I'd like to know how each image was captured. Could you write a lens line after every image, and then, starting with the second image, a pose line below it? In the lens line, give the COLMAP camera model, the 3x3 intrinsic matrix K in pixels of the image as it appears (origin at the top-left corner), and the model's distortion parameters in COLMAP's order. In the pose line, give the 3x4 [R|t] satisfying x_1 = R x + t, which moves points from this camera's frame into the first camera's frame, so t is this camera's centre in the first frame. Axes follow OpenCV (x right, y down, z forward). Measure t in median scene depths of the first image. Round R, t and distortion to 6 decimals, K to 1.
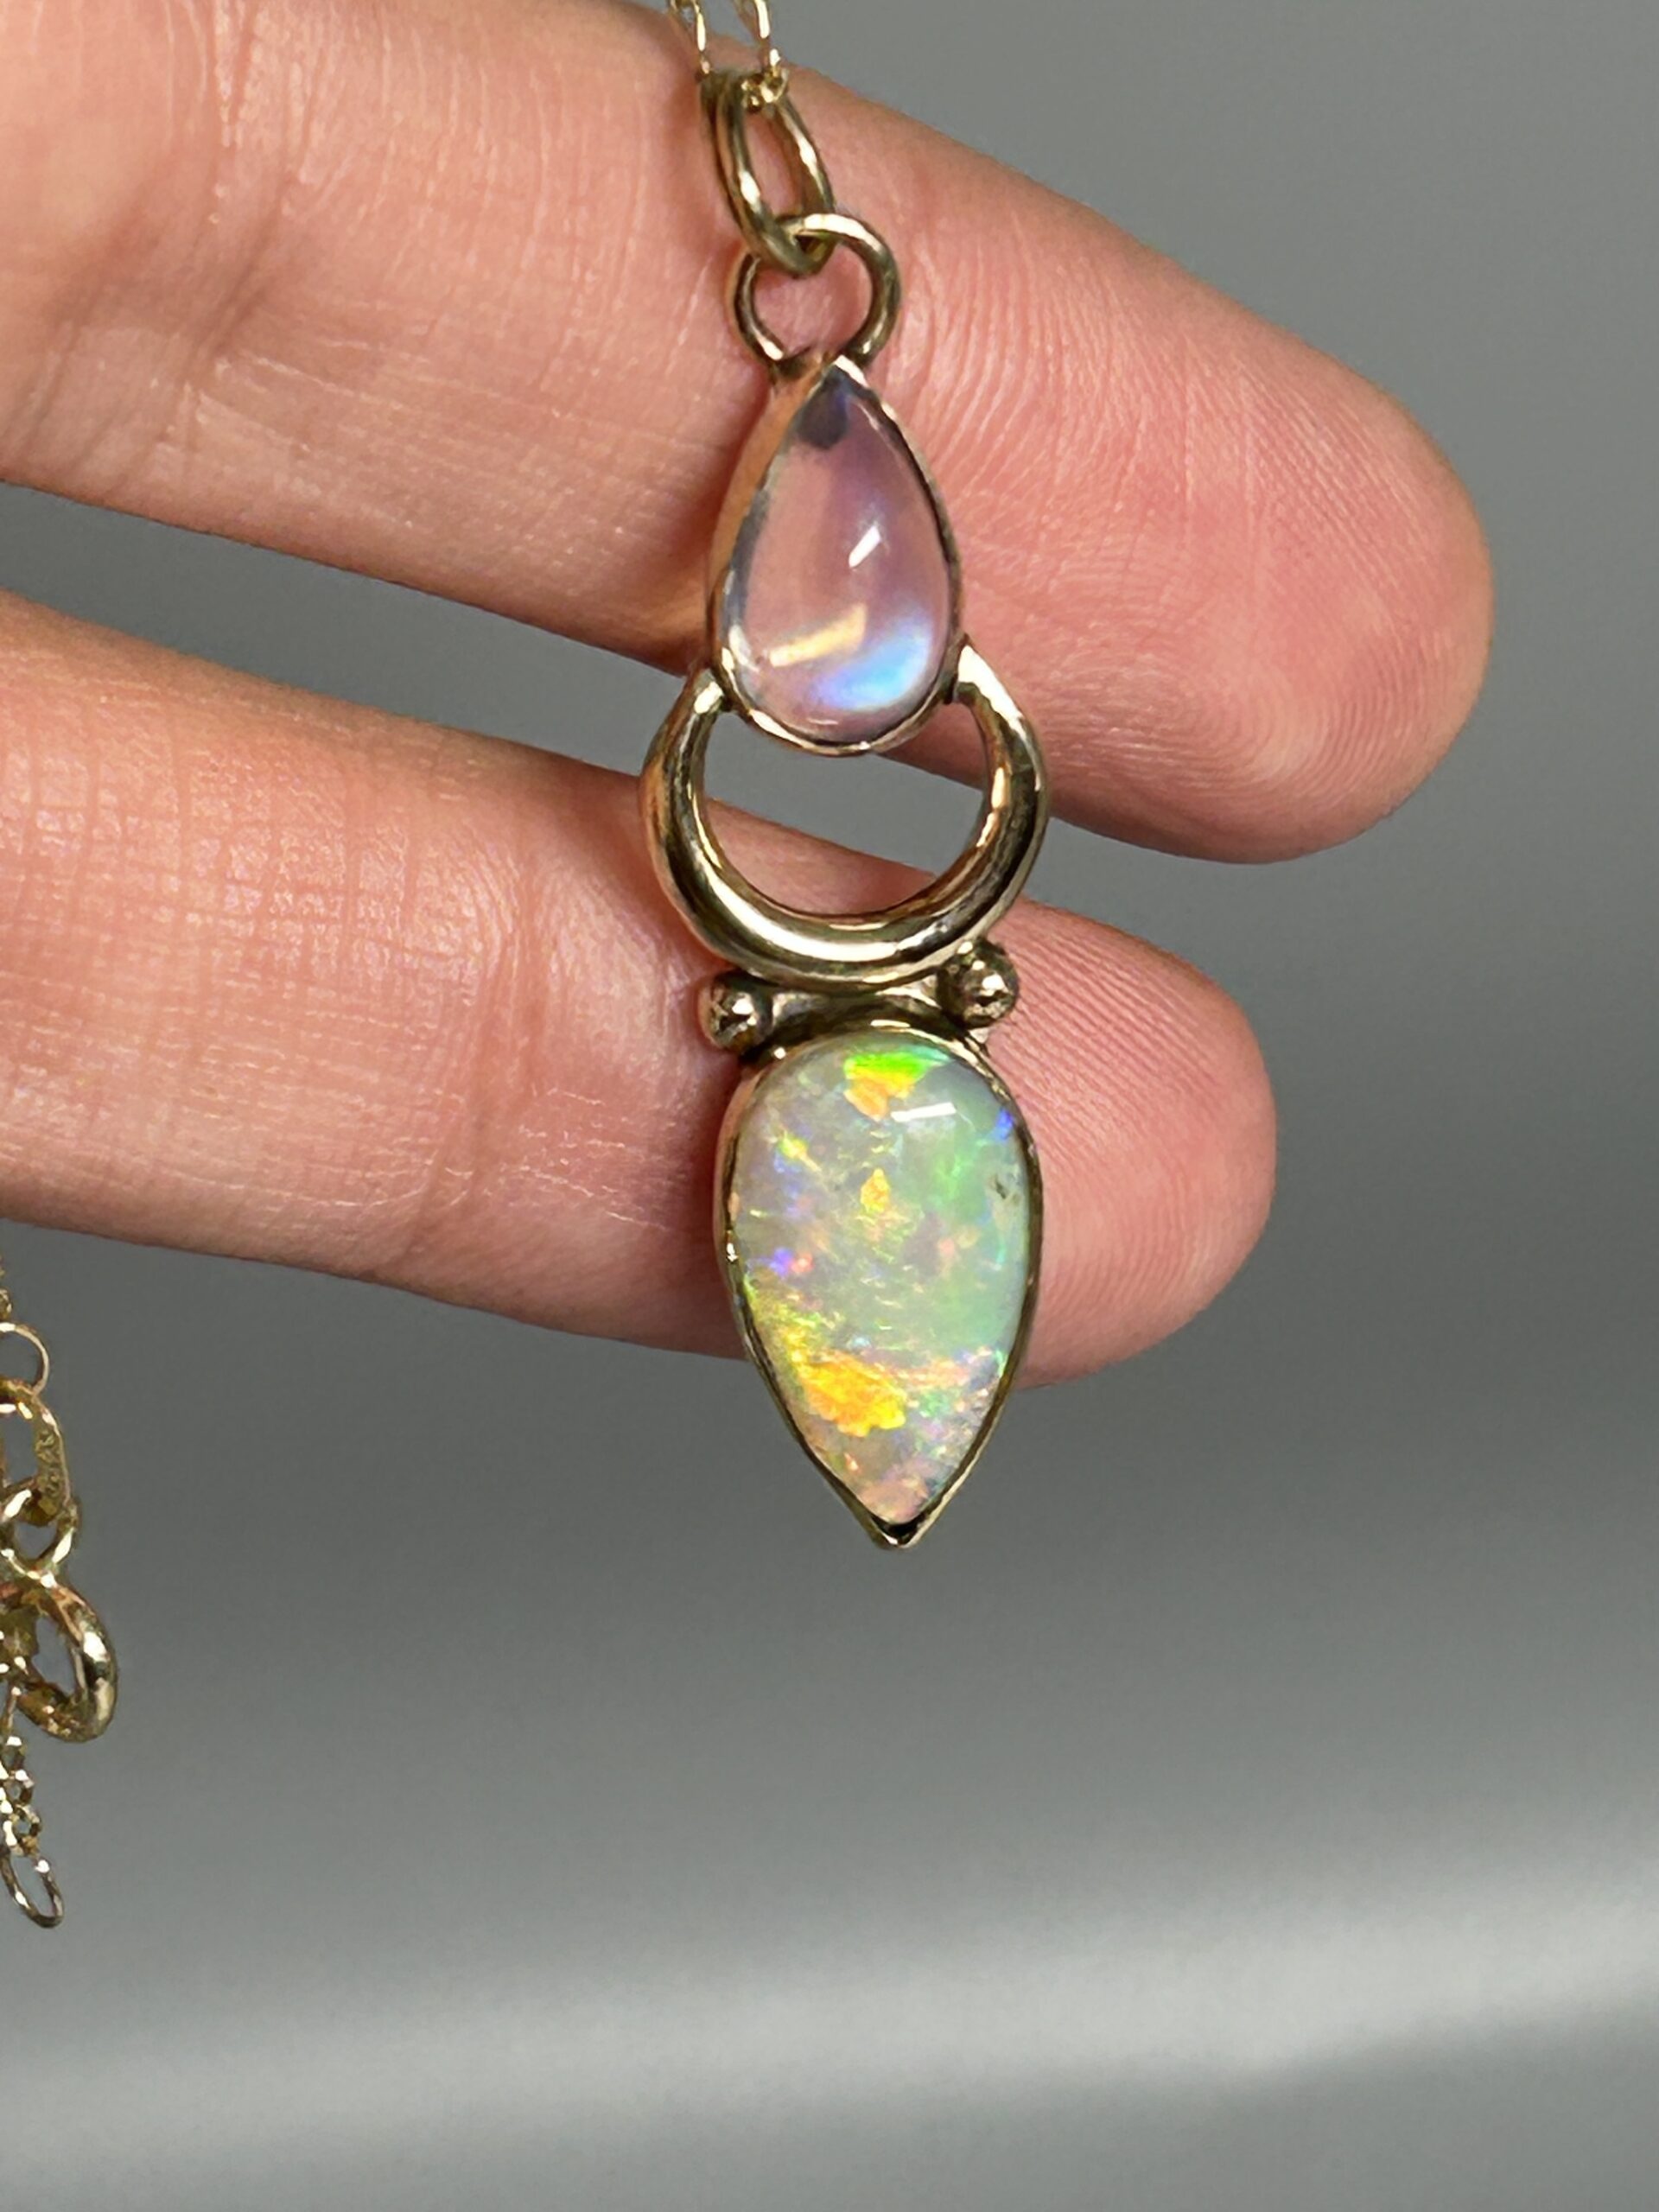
lens RADIAL K [[8573.5, 0, 829.8], [0, 8573.5, 1043.8], [0, 0, 1]] dist [2.649215, -1.624834]
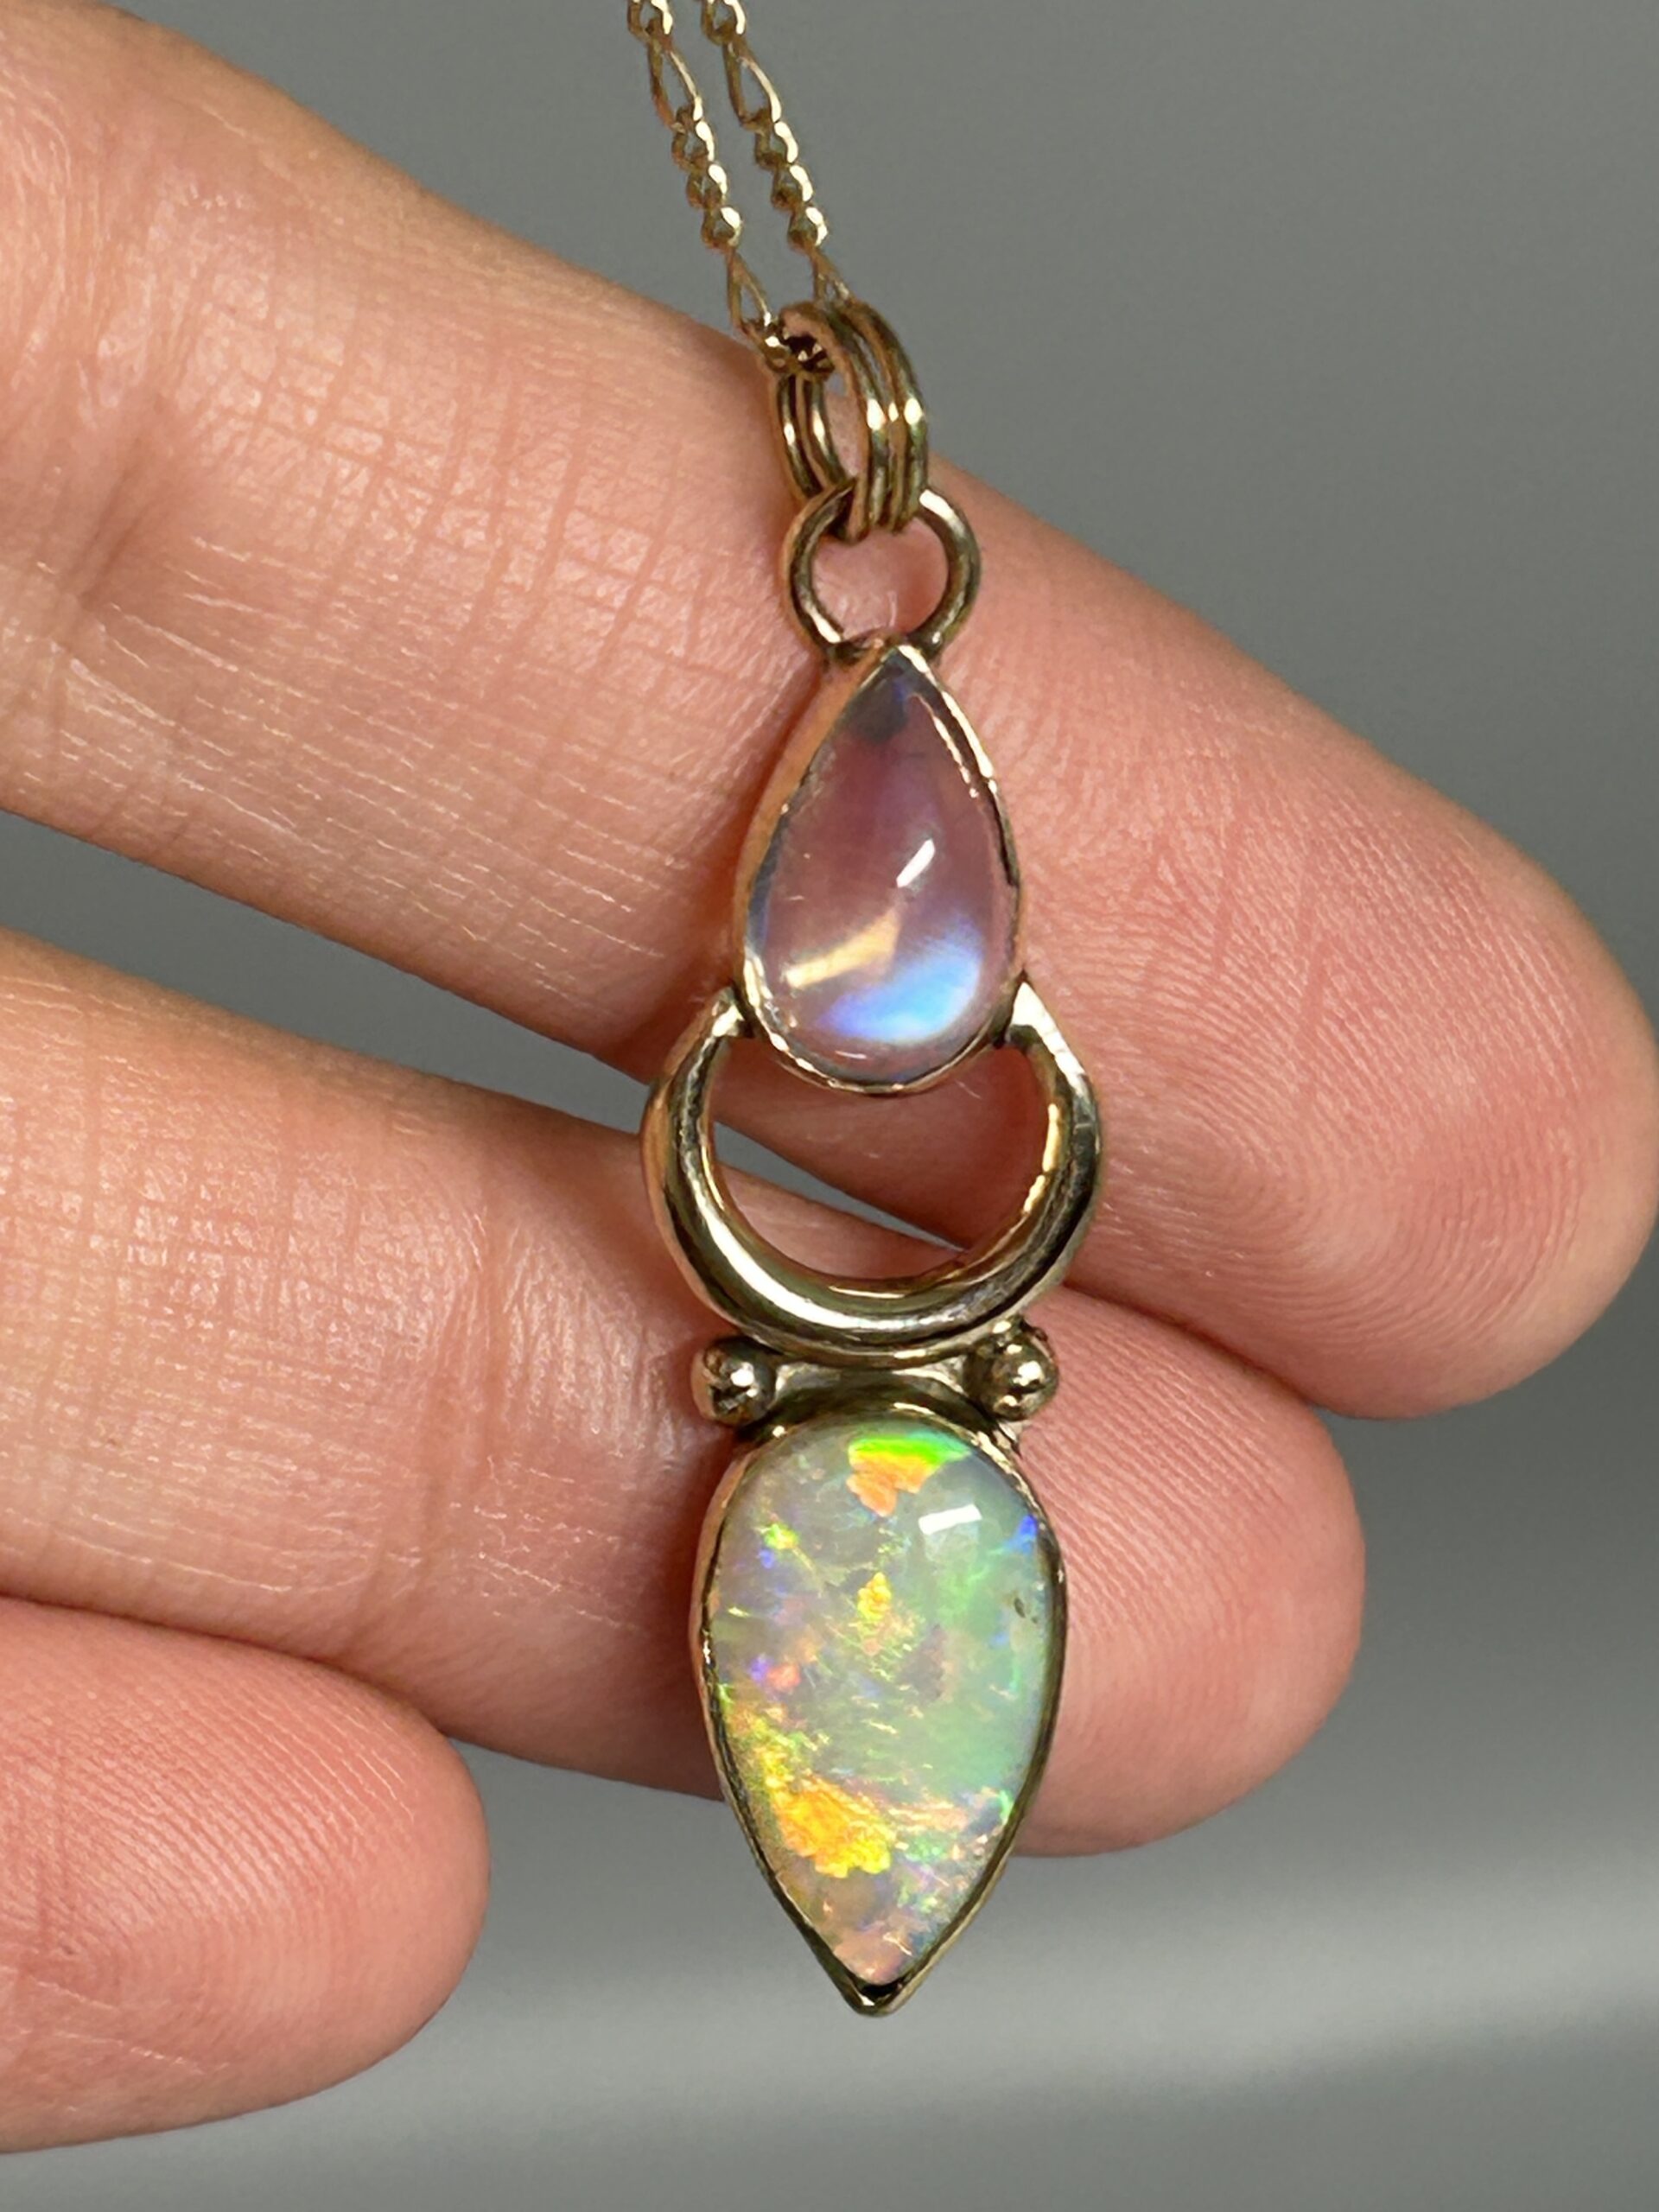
lens RADIAL K [[8573.5, 0, 829.8], [0, 8573.5, 1043.8], [0, 0, 1]] dist [2.649215, -1.624834]
pose [[0.997871, 0.065209, -0.001027, -0.002318], [-0.065194, 0.996990, -0.041970, -0.001981], [-0.001713, 0.041947, 0.999118, 0.117110]]
